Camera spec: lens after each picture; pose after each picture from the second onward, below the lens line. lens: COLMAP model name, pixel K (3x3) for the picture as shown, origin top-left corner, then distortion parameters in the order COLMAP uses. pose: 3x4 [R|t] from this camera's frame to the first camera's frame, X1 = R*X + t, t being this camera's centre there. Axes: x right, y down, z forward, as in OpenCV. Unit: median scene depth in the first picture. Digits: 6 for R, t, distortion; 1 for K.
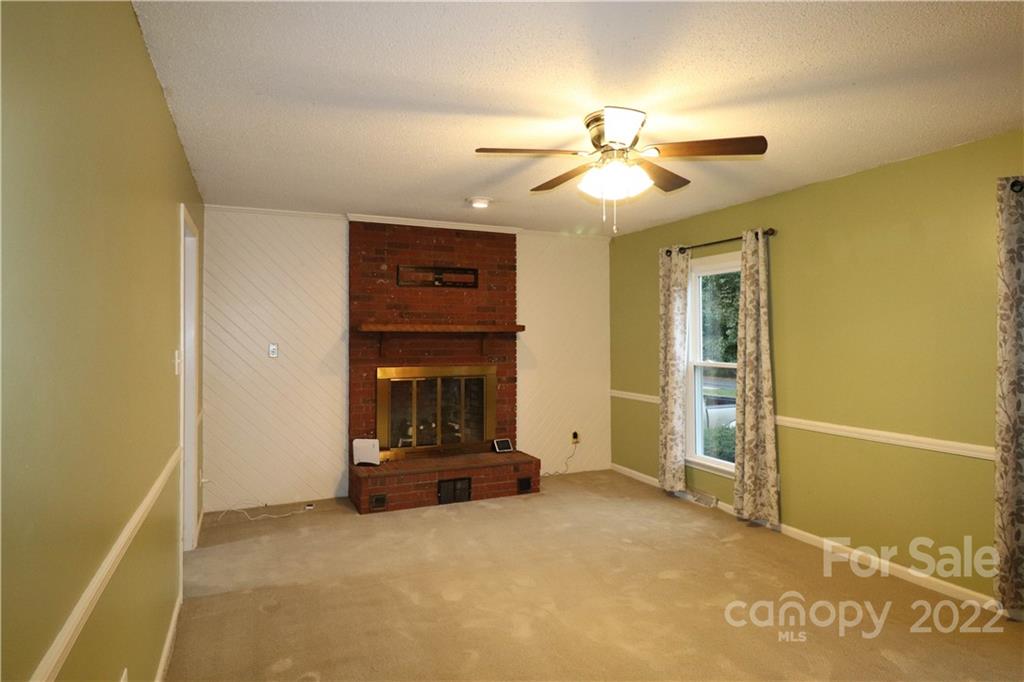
lens RADIAL K [[588.9, 0, 512.0], [0, 588.9, 341.0], [0, 0, 1]] dist [0.001011, -0.000197]
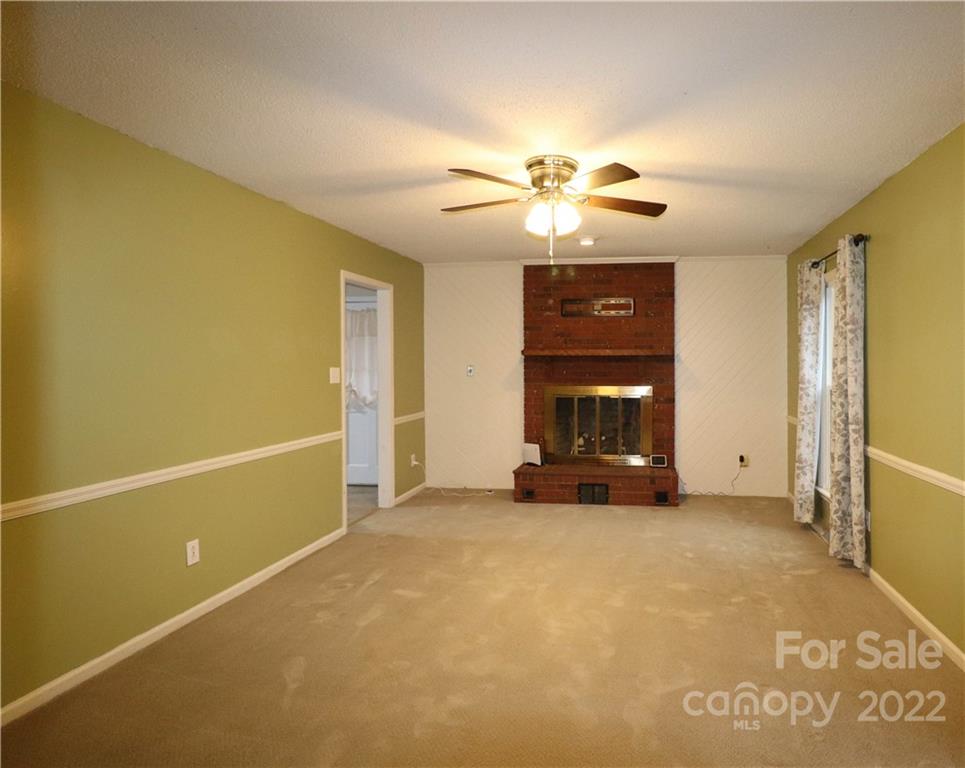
lens RADIAL K [[572.9, 0, 579.8], [0, 572.9, 381.1], [0, 0, 1]] dist [-0.007564, -0.003076]
pose [[0.854705, 0.014055, -0.518924, 0.434021], [-0.002658, 0.999739, 0.022700, 0.008755], [0.519107, -0.018022, 0.854519, 0.036773]]
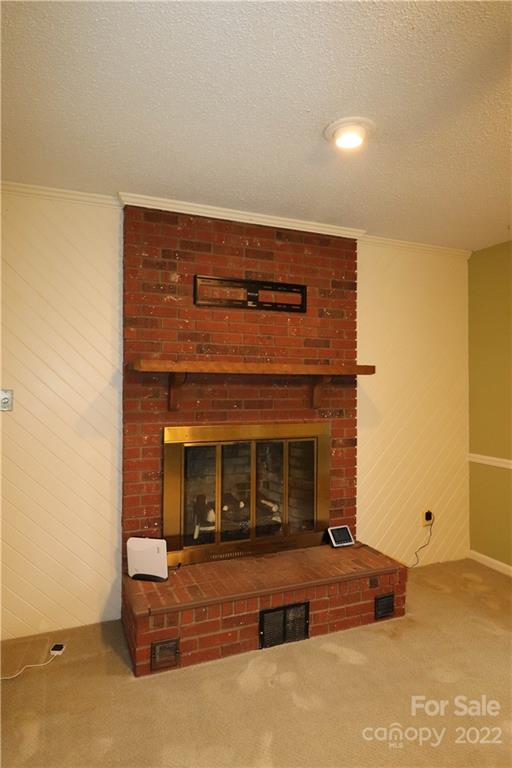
lens RADIAL K [[441.7, 0, 239.6], [0, 441.7, 387.3], [0, 0, 1]] dist [0.001011, -0.000197]
pose [[0.998200, 0.001847, -0.059943, -0.112283], [-0.002269, 0.999973, -0.006985, 0.003451], [0.059928, 0.007109, 0.998177, 0.498021]]
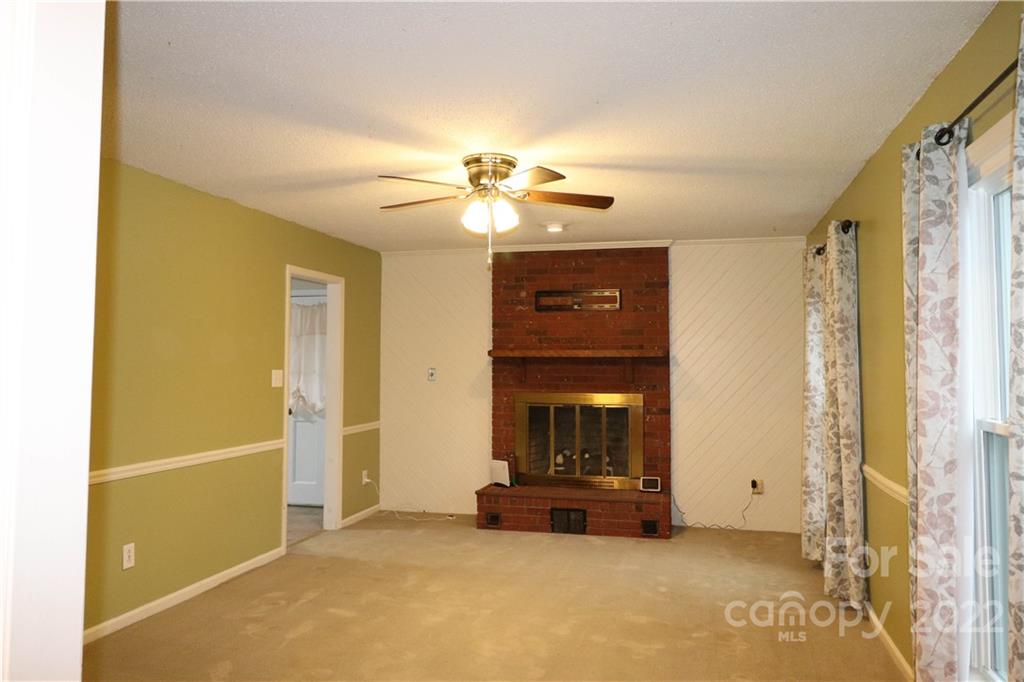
lens RADIAL K [[767.3, 0, 512.0], [0, 767.3, 341.0], [0, 0, 1]] dist [0.002567, 0.005014]
pose [[0.780584, -0.019263, -0.624754, 0.594146], [-0.007214, 0.999181, -0.039822, 0.009038], [0.625009, 0.035591, 0.779806, -0.048299]]
